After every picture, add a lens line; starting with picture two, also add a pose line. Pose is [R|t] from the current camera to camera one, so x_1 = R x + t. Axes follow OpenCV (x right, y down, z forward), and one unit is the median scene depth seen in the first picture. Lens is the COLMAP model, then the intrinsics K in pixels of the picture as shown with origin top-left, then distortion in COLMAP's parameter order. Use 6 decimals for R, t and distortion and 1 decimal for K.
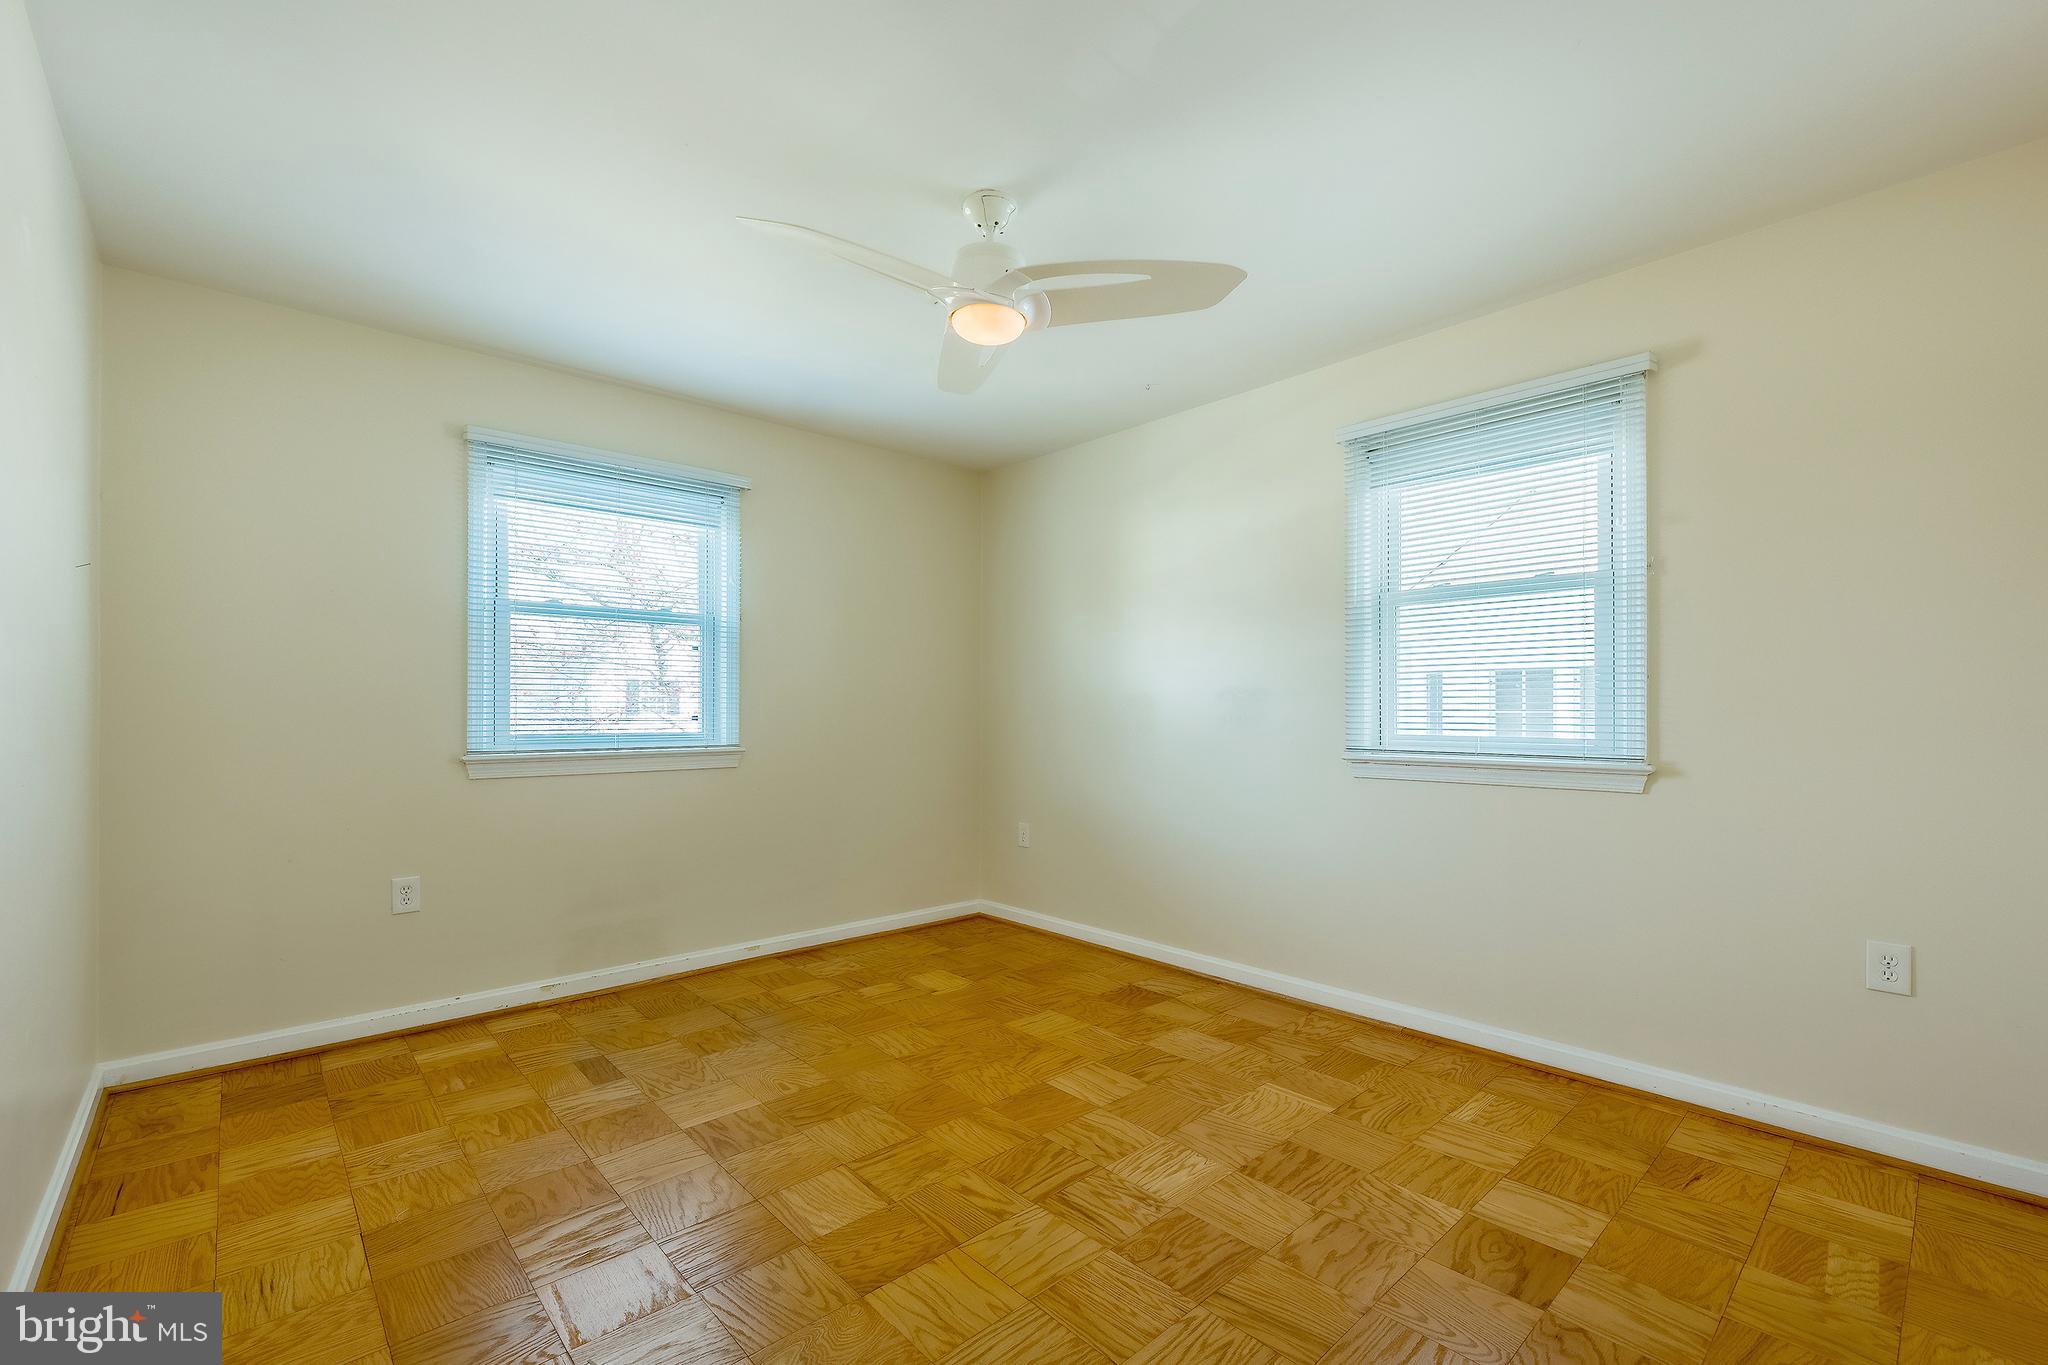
lens RADIAL K [[843.3, 0, 1030.7], [0, 843.3, 672.7], [0, 0, 1]] dist [-0.001244, -0.000185]
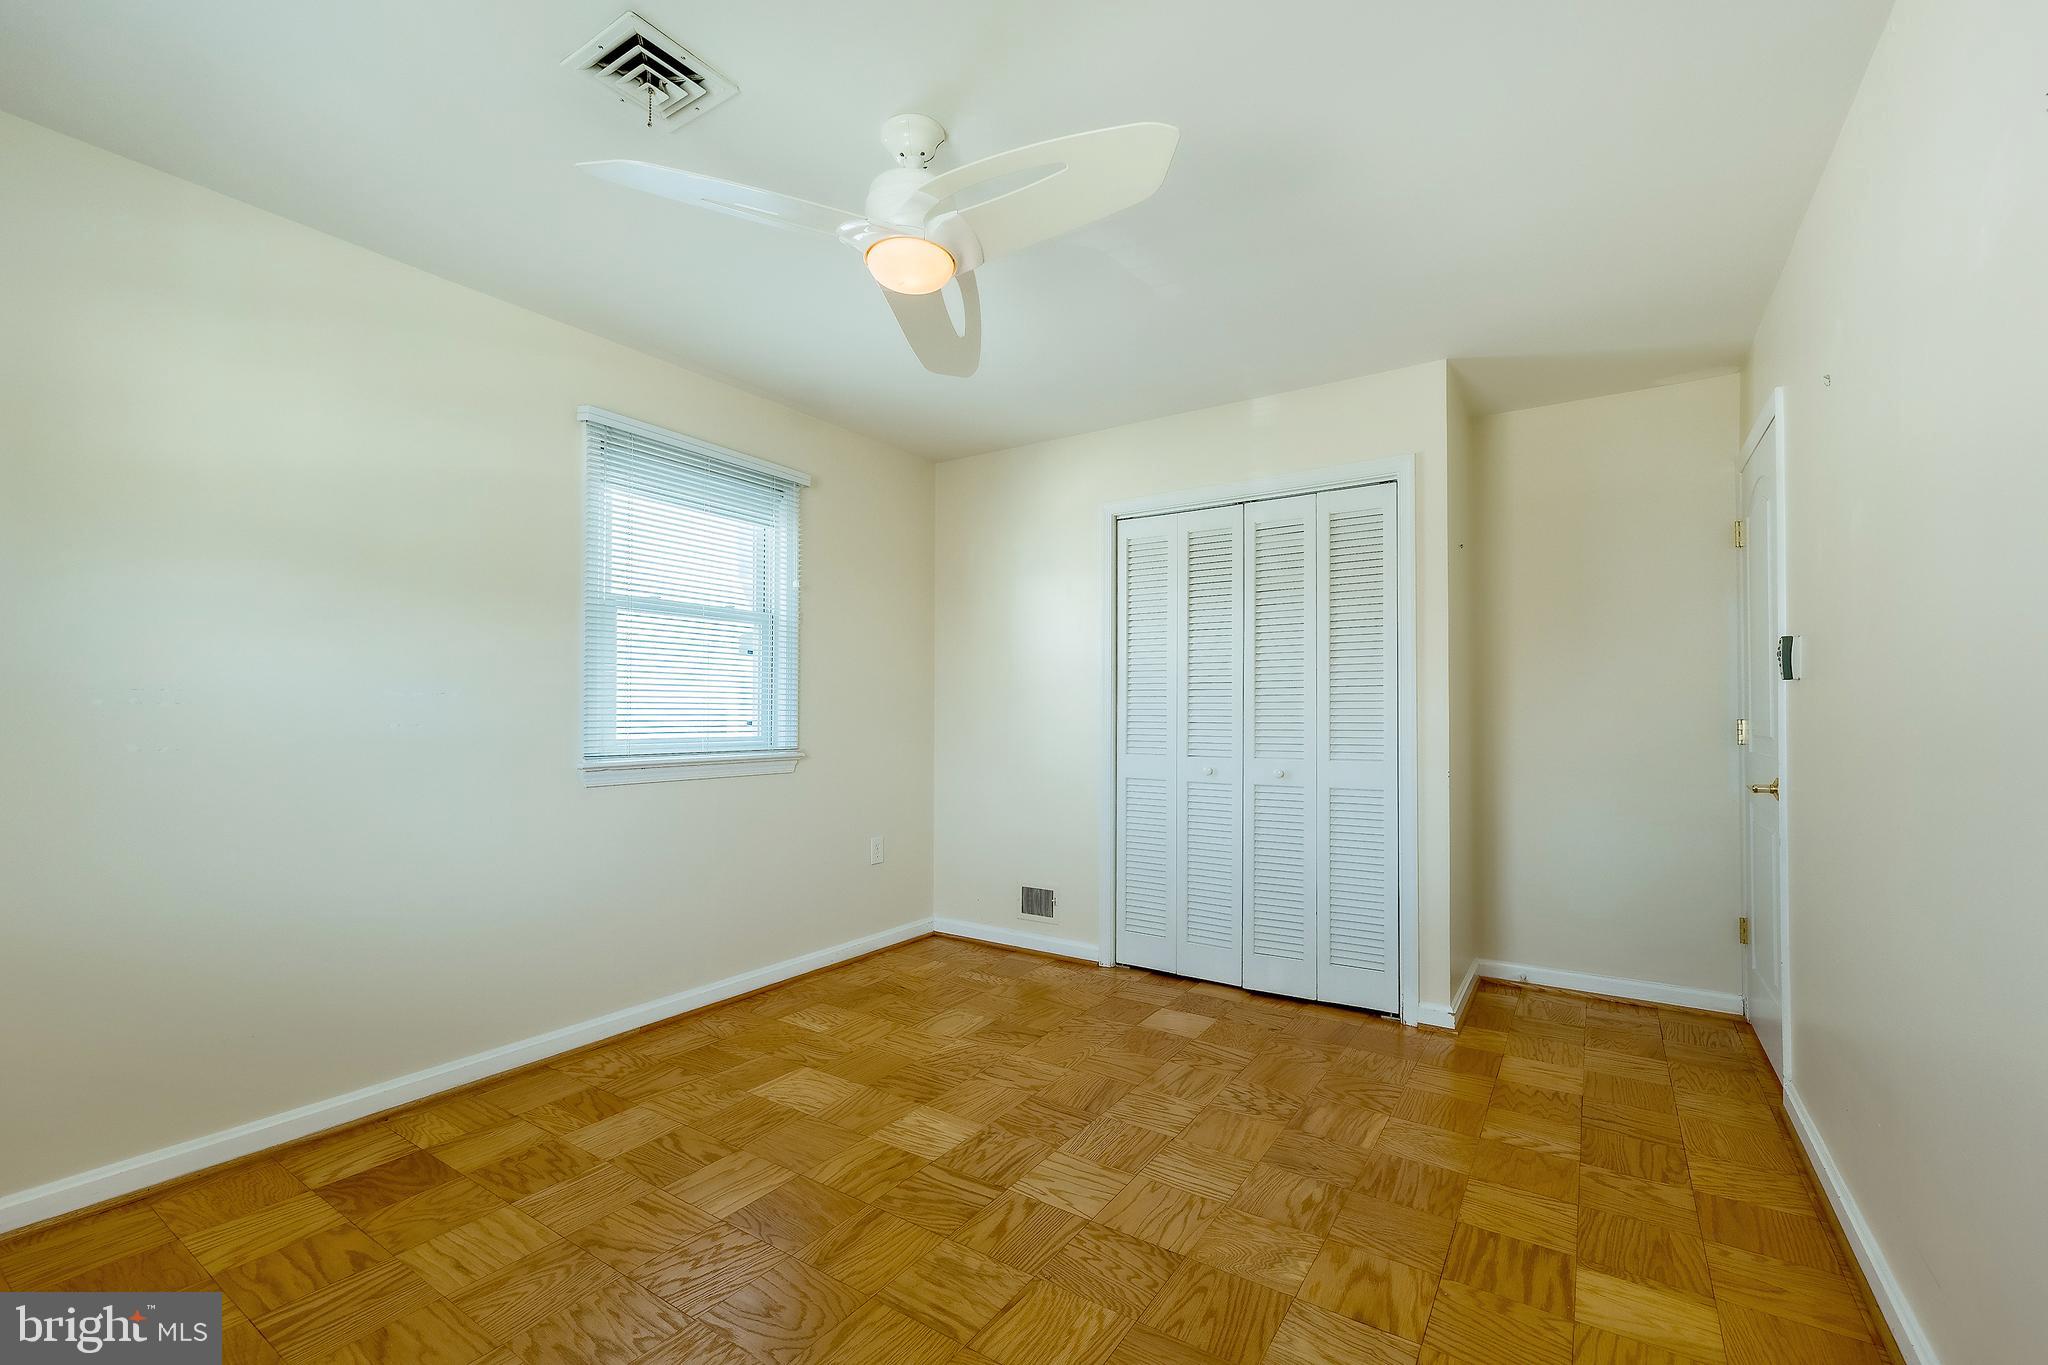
lens RADIAL K [[843.3, 0, 1030.7], [0, 843.3, 672.7], [0, 0, 1]] dist [-0.001244, -0.000185]
pose [[-0.218297, 0.046455, 0.974776, -0.789234], [-0.047742, 0.997162, -0.058214, 0.037343], [-0.974714, -0.059246, -0.215460, 0.927306]]
